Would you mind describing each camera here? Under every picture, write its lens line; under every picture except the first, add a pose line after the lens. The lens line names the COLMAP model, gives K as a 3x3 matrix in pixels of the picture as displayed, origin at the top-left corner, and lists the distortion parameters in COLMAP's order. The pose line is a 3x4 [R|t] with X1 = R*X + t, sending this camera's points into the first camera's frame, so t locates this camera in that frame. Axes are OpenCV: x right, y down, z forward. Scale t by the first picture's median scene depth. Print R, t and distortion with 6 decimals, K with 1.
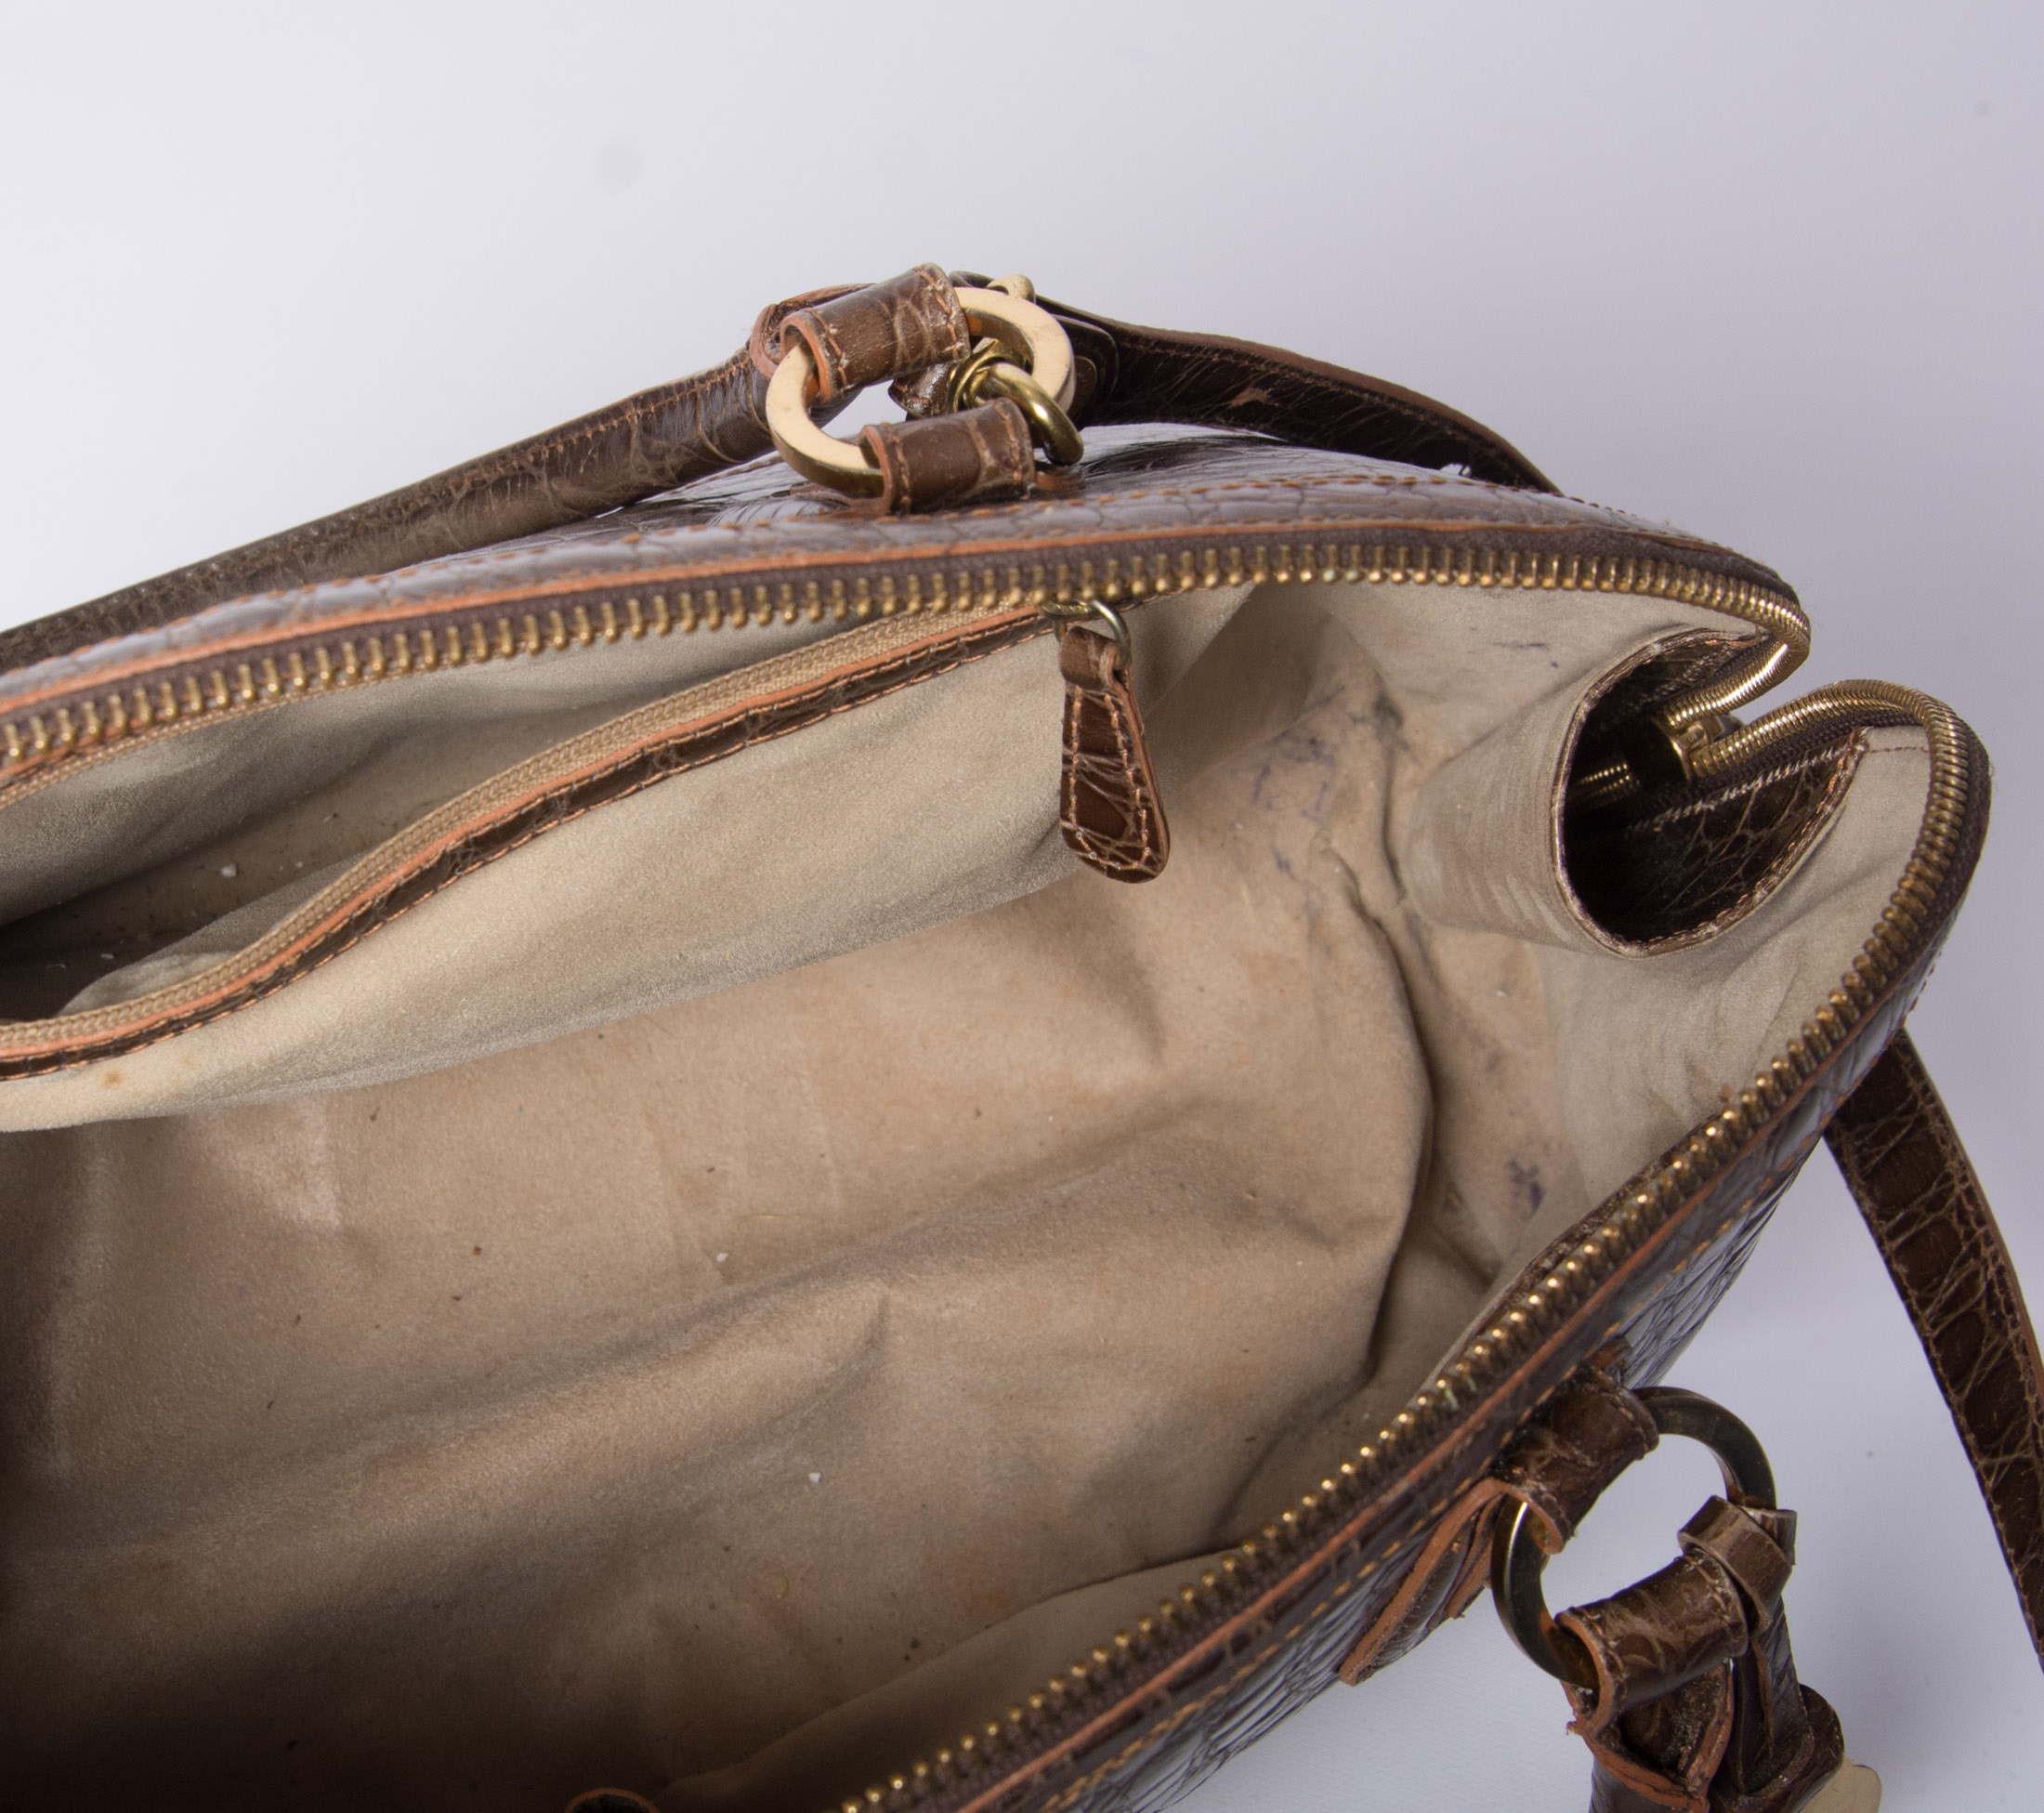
lens RADIAL K [[3142.4, 0, 1023.5], [0, 3142.4, 907.5], [0, 0, 1]] dist [-0.004872, 0.000000]
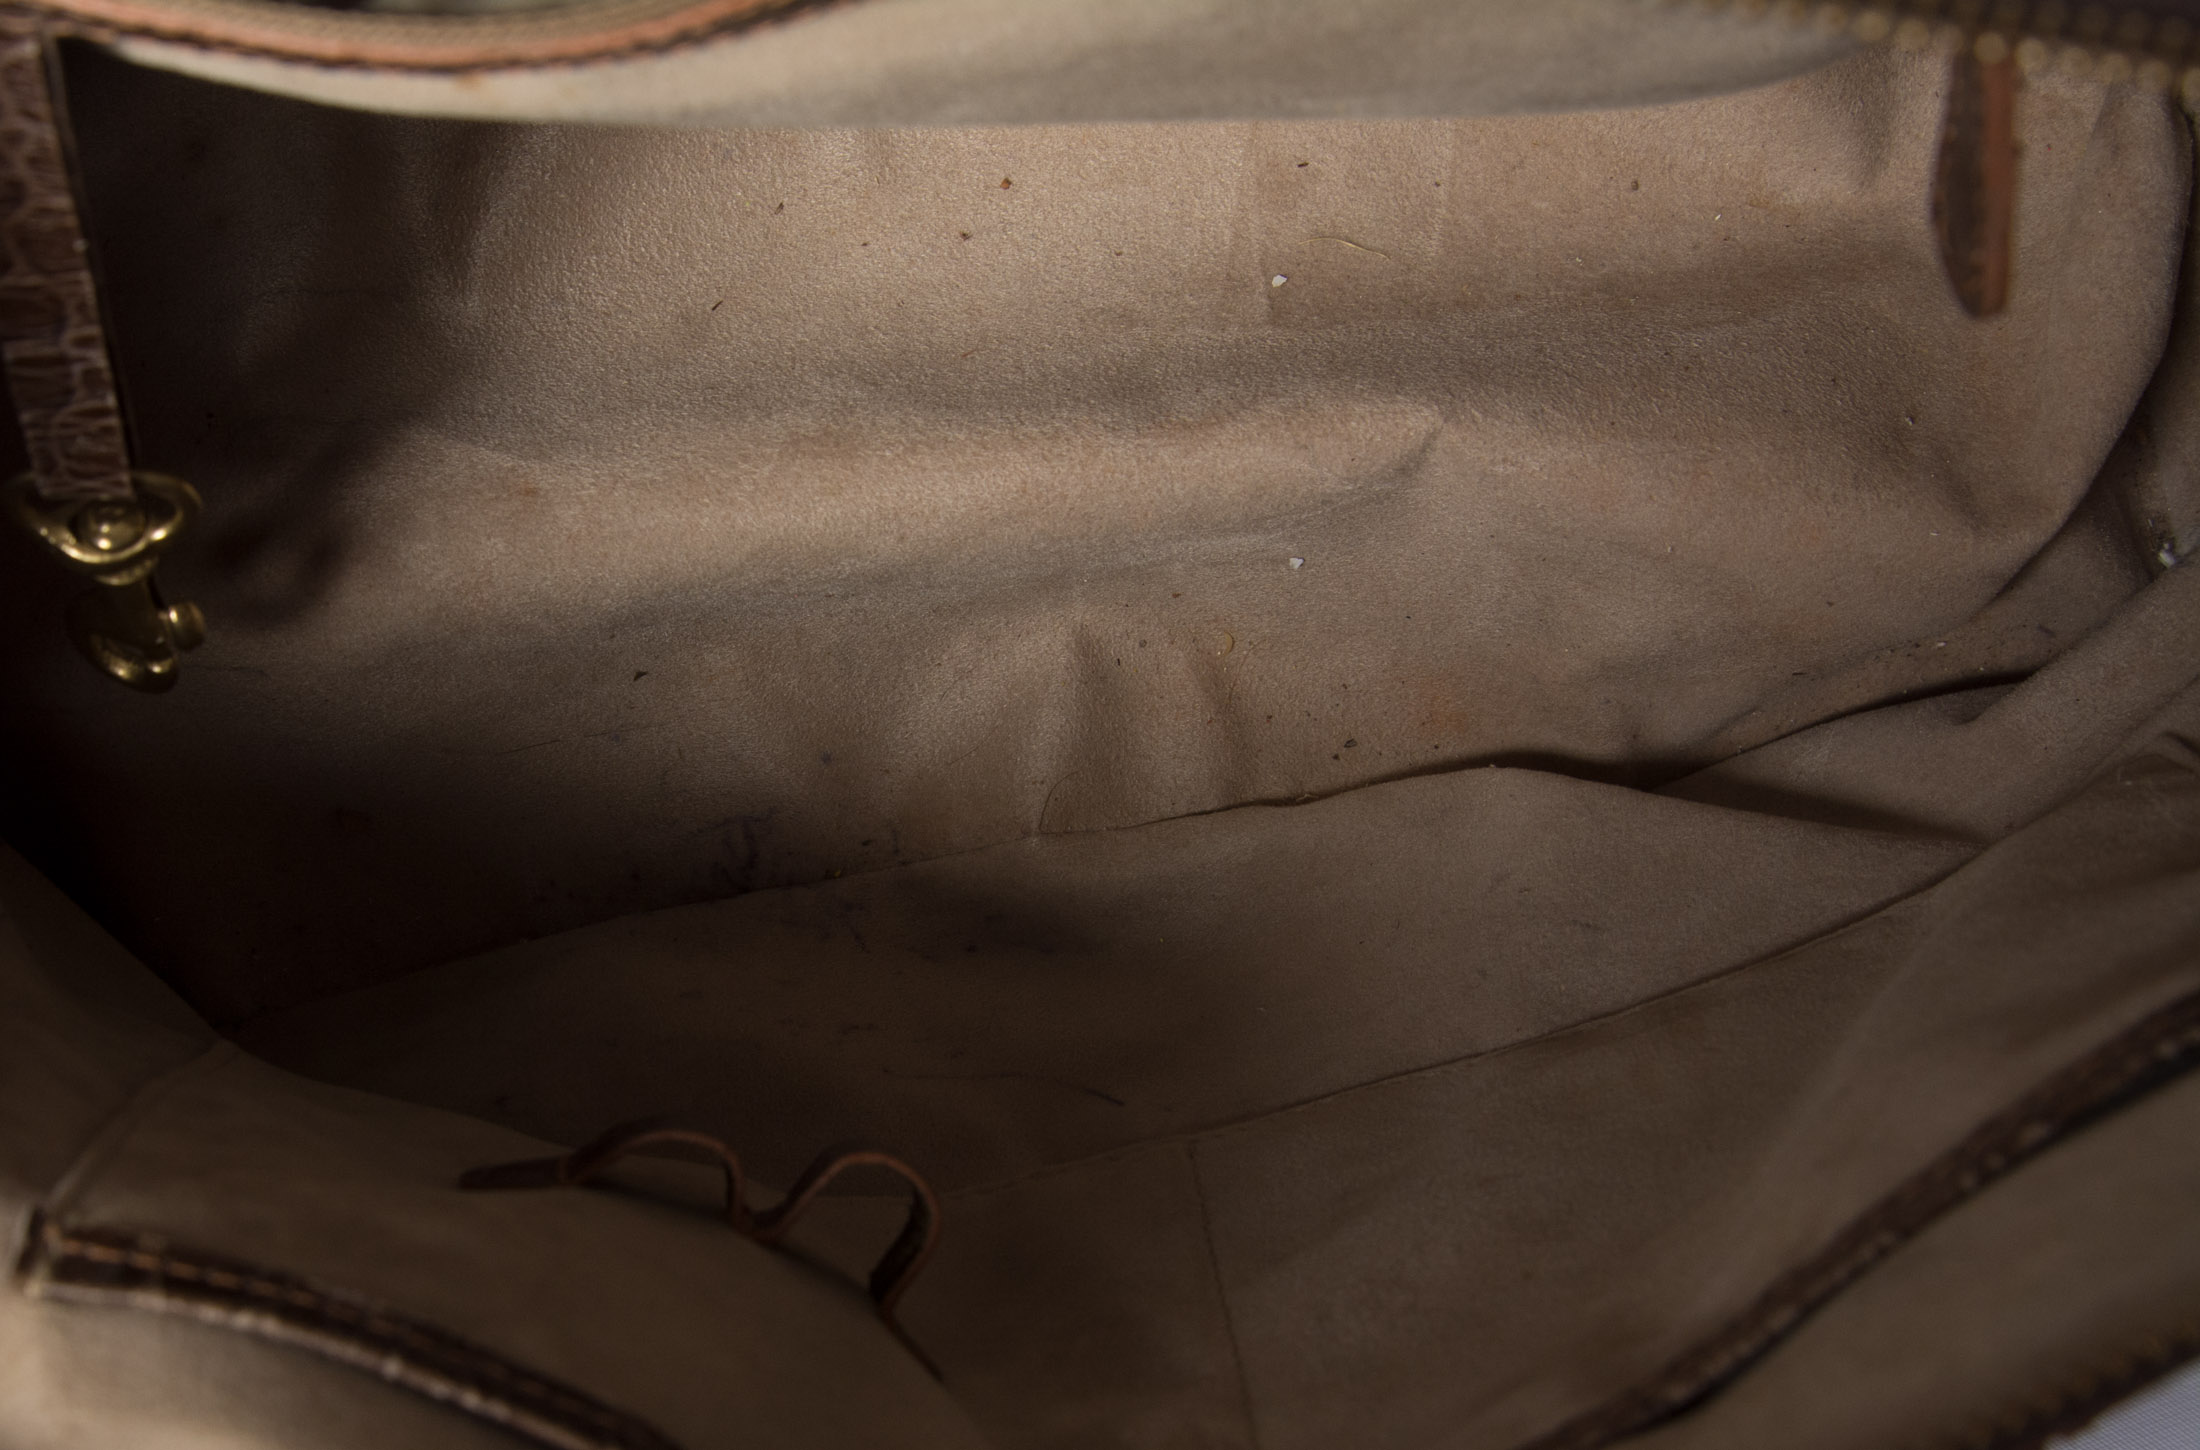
lens RADIAL K [[3136.9, 0, 1096.7], [0, 3136.9, 722.8], [0, 0, 1]] dist [0.016845, 0.000000]
pose [[0.931065, 0.352379, -0.094589, -0.020662], [-0.295092, 0.879759, 0.372753, -0.085048], [0.214566, -0.319144, 0.923097, 0.181733]]
